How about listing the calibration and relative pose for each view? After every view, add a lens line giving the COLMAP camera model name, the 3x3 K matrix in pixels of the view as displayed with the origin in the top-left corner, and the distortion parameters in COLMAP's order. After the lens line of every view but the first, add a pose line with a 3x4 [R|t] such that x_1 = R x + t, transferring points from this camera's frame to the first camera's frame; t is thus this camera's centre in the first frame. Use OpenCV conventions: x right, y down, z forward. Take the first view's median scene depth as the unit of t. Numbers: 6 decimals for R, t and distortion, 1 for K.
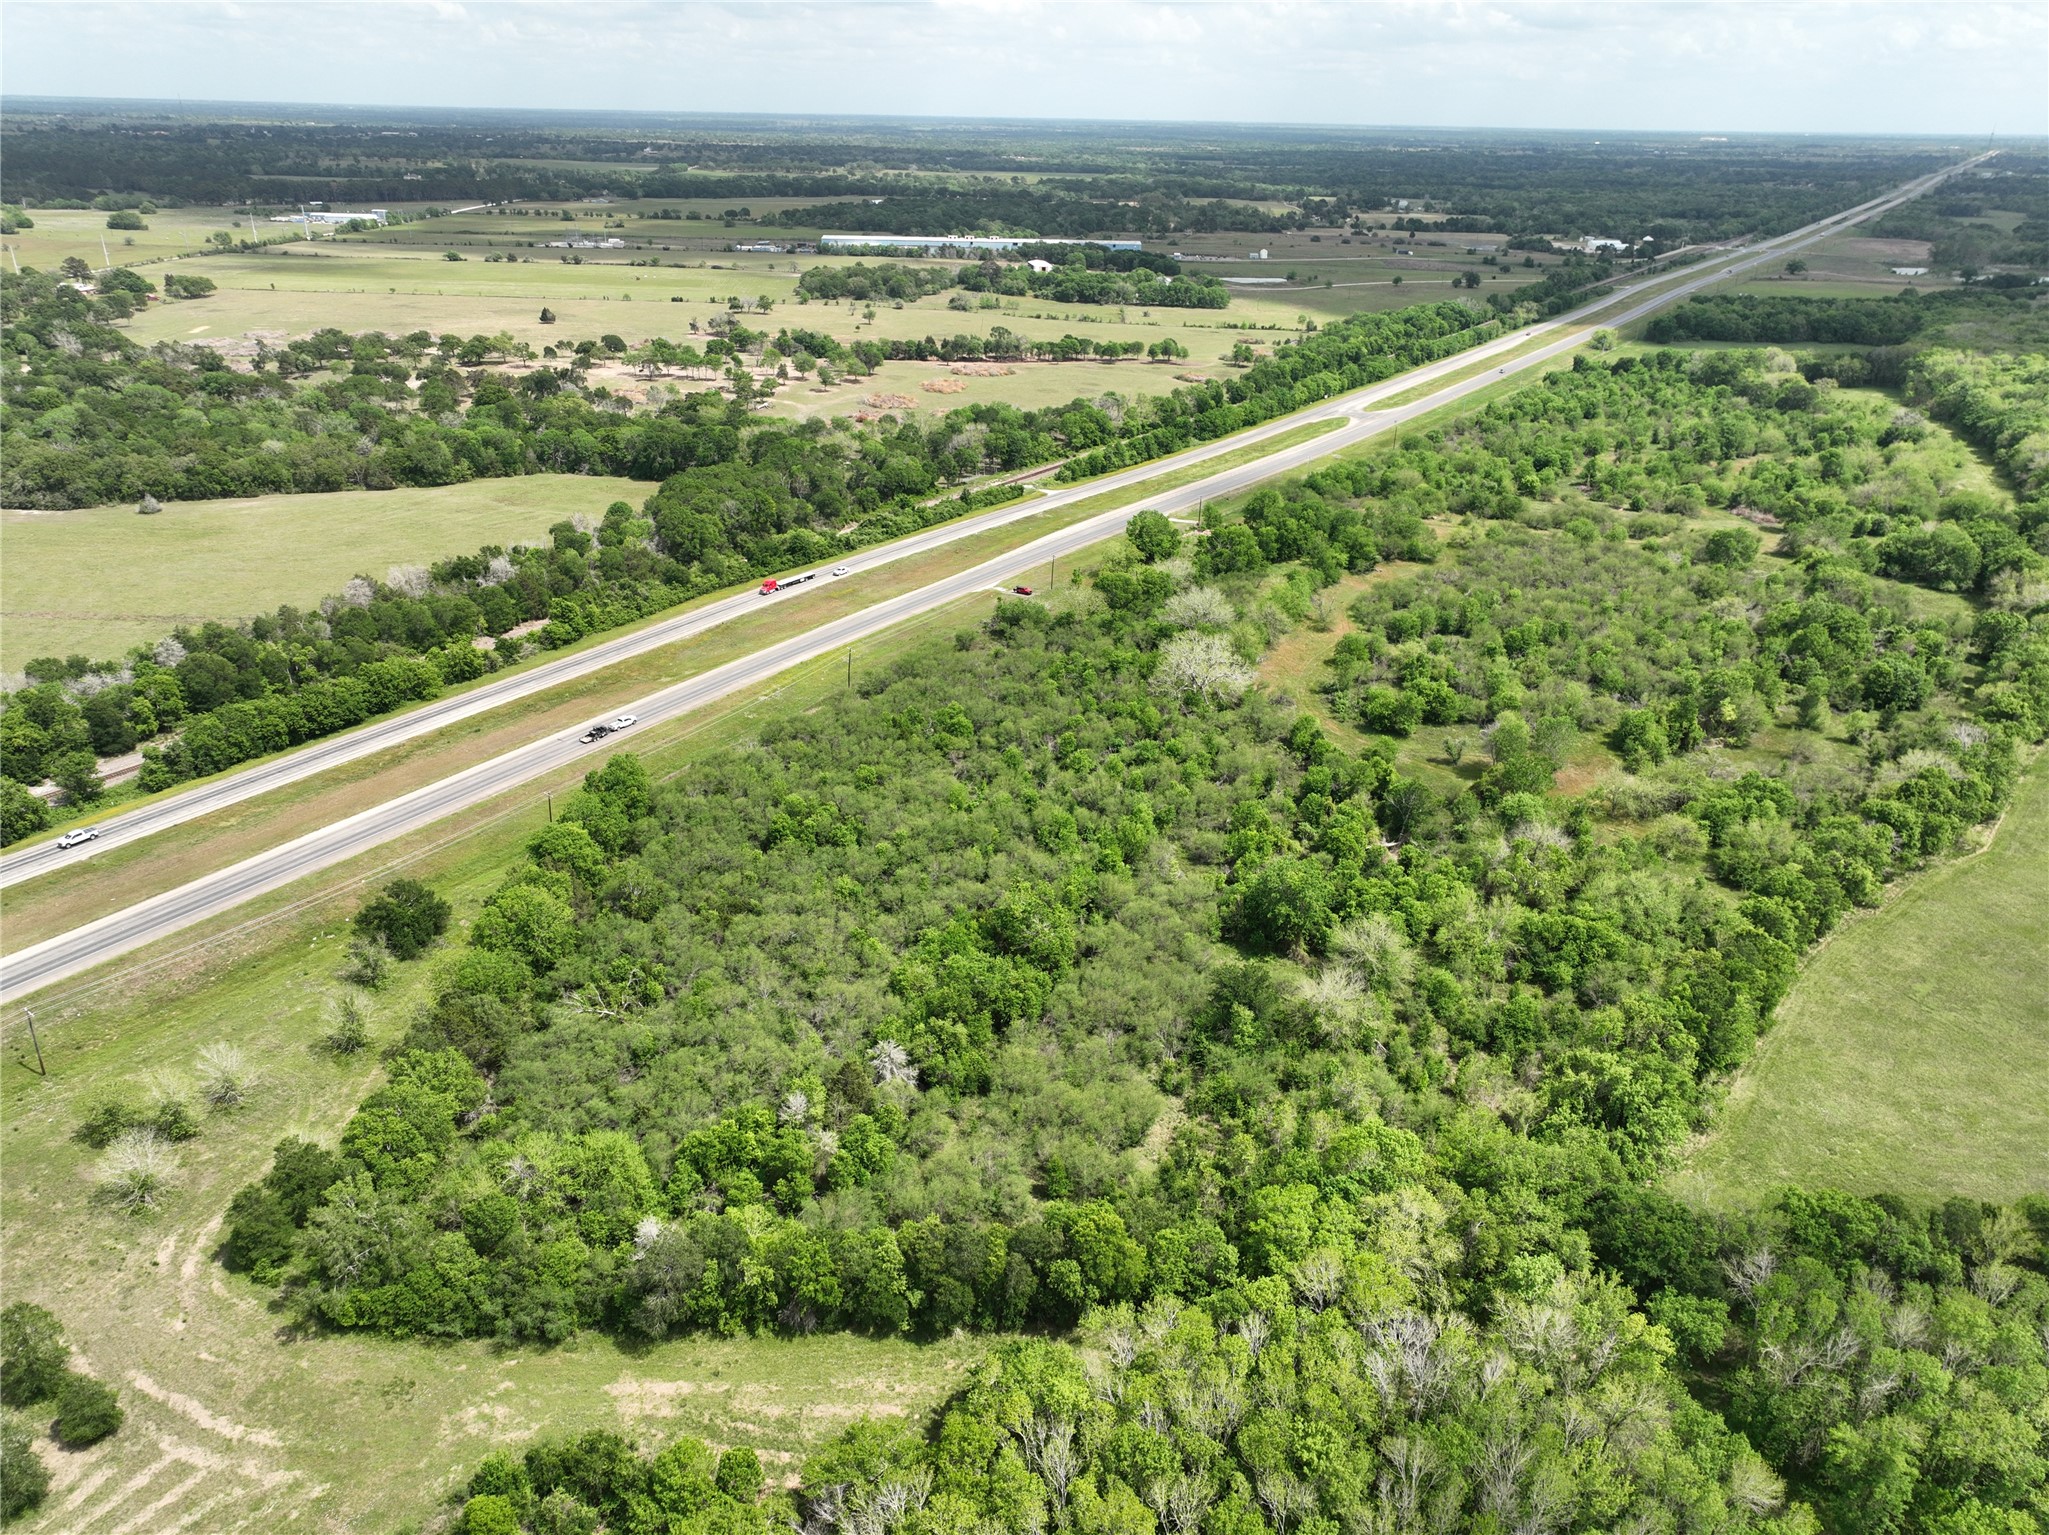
lens RADIAL K [[1440.9, 0, 1024.5], [0, 1440.9, 767.5], [0, 0, 1]] dist [-0.002790, 0.020988]
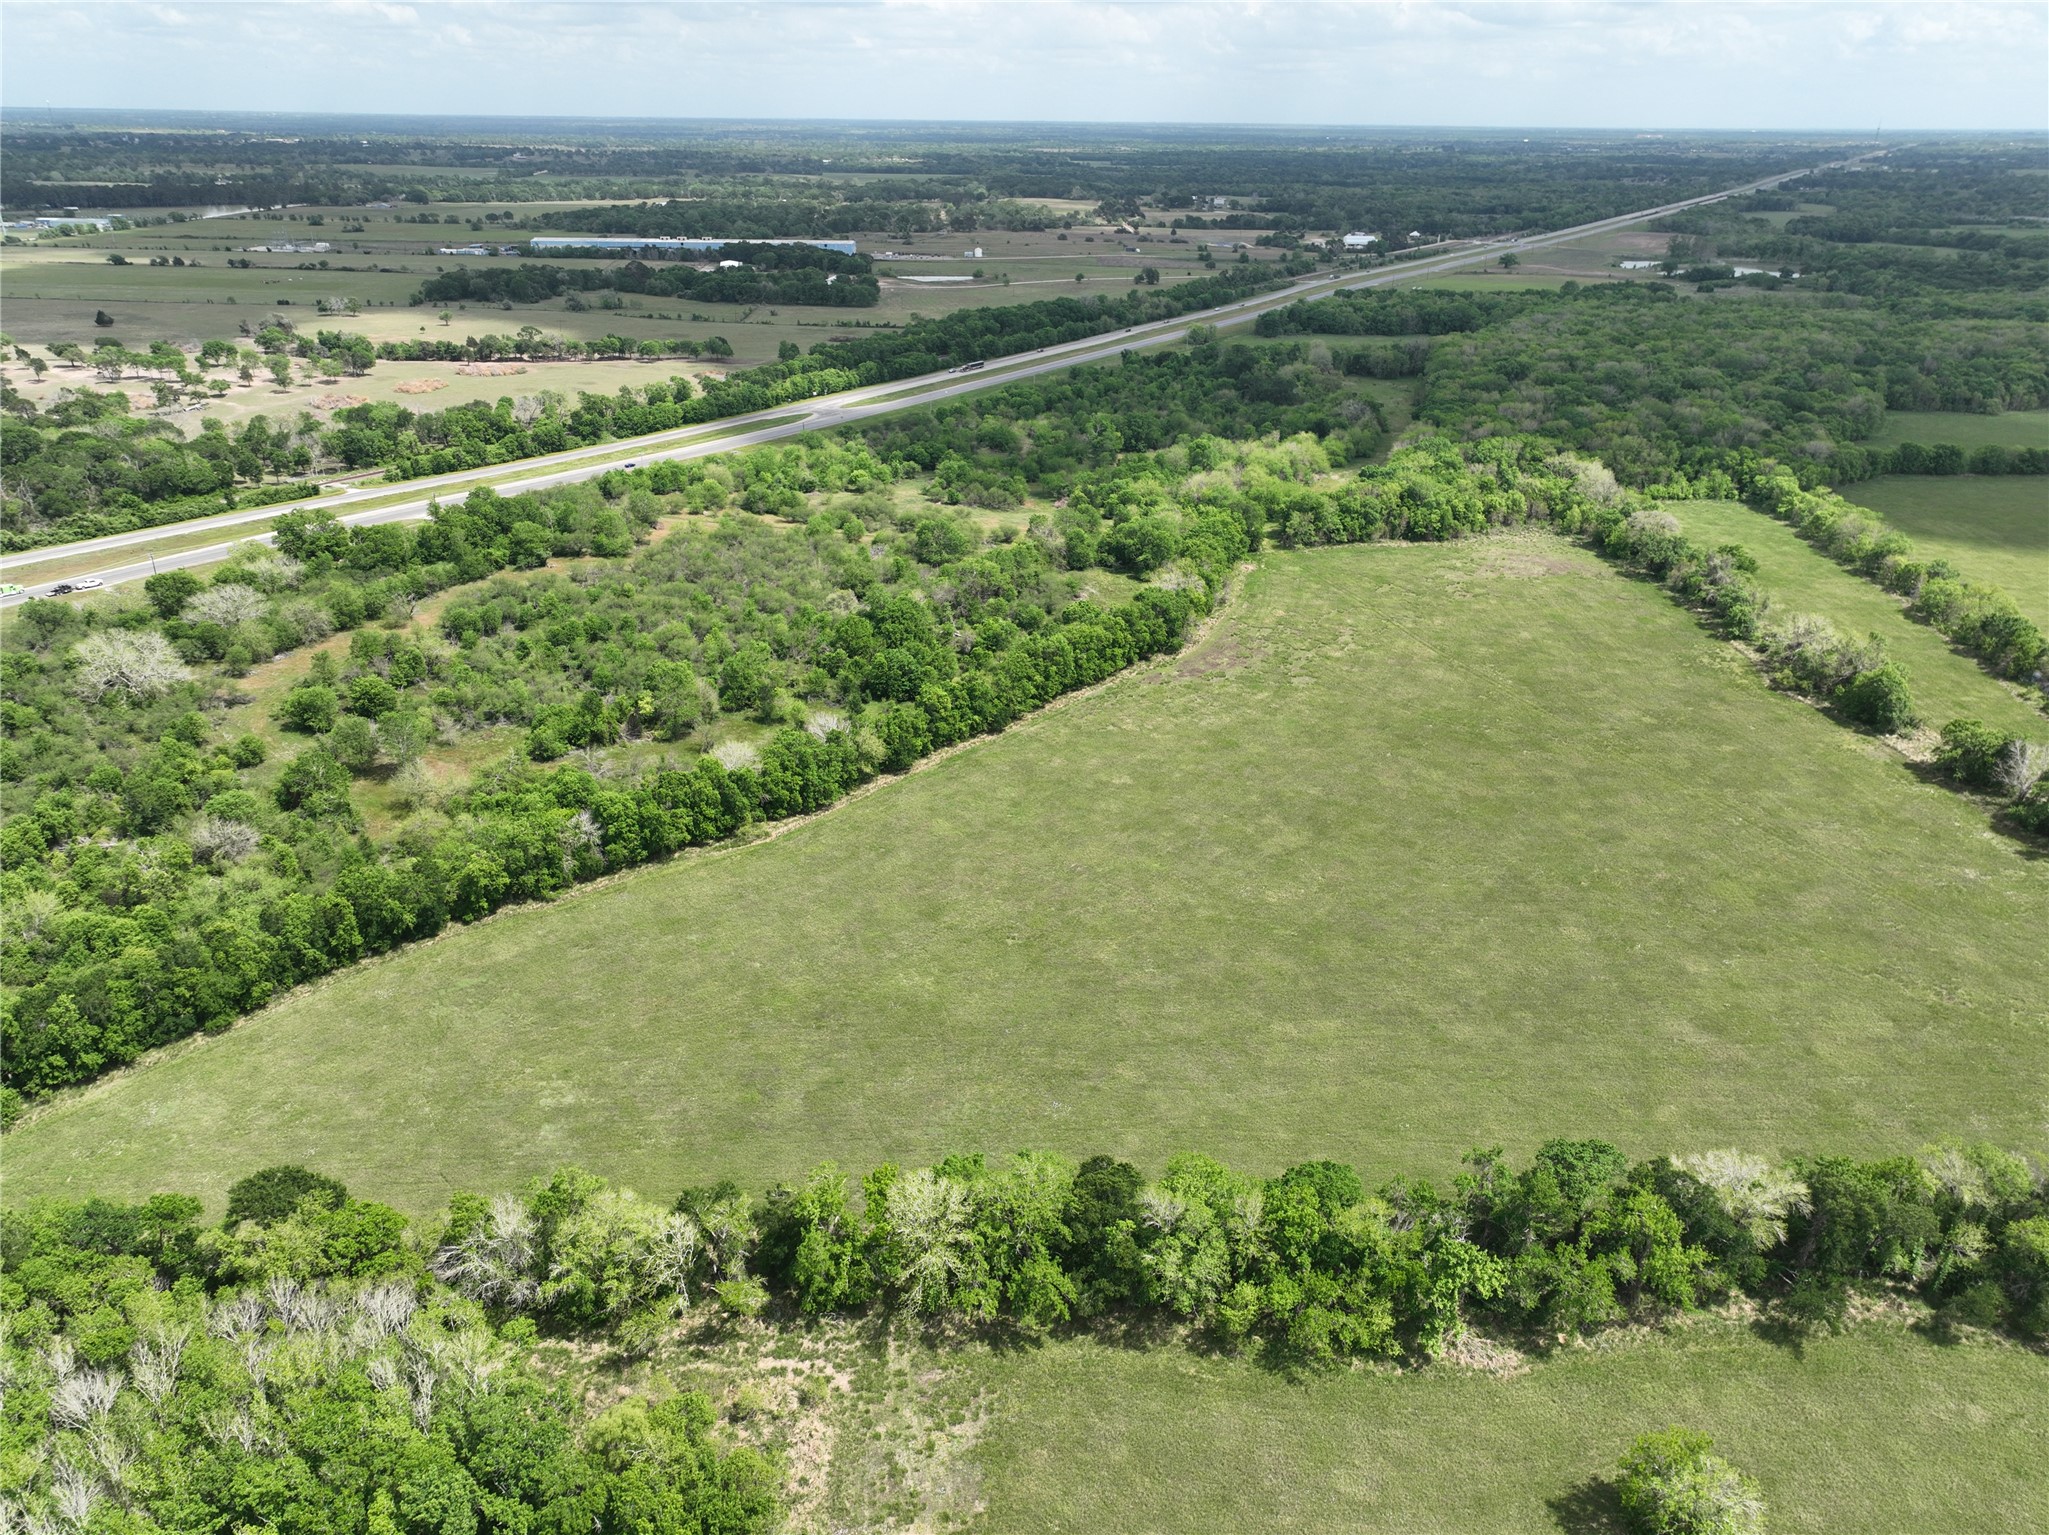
lens RADIAL K [[1440.9, 0, 1024.5], [0, 1440.9, 767.5], [0, 0, 1]] dist [-0.002790, 0.020988]
pose [[0.999847, -0.013645, 0.010940, 0.189308], [0.013662, 0.999906, -0.001495, 0.002589], [-0.010918, 0.001644, 0.999939, 0.001943]]
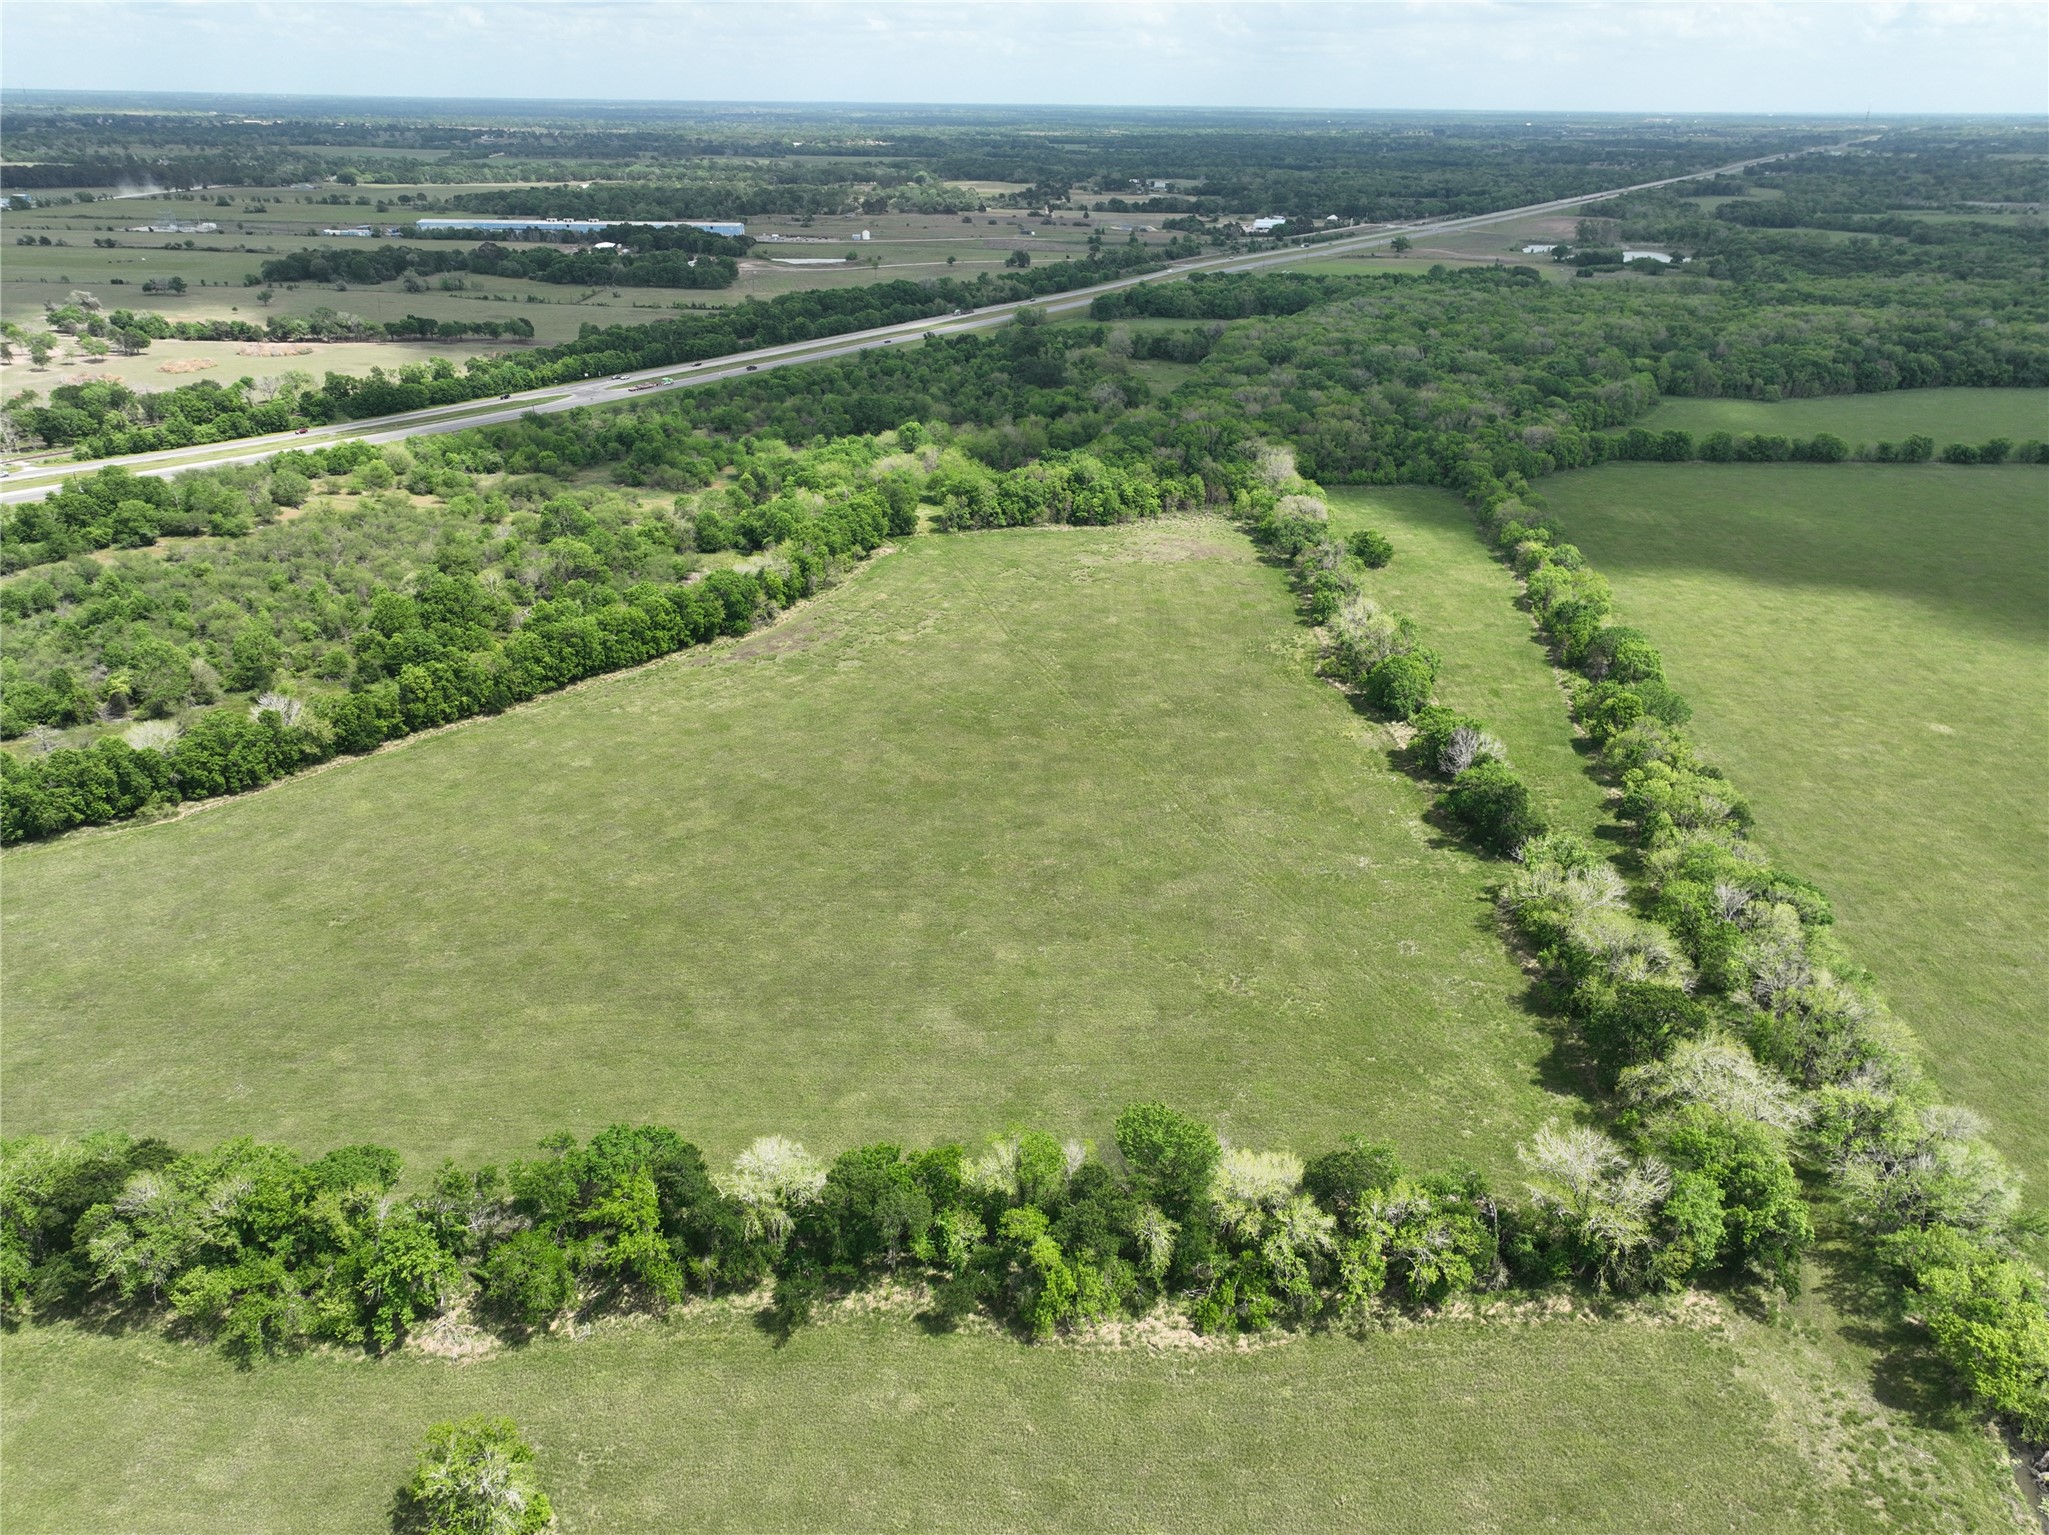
lens RADIAL K [[1440.9, 0, 1024.5], [0, 1440.9, 767.5], [0, 0, 1]] dist [-0.002790, 0.020988]
pose [[0.999972, -0.007416, -0.000637, 0.284032], [0.007421, 0.999941, 0.007933, 0.004036], [0.000578, -0.007937, 0.999968, 0.003264]]
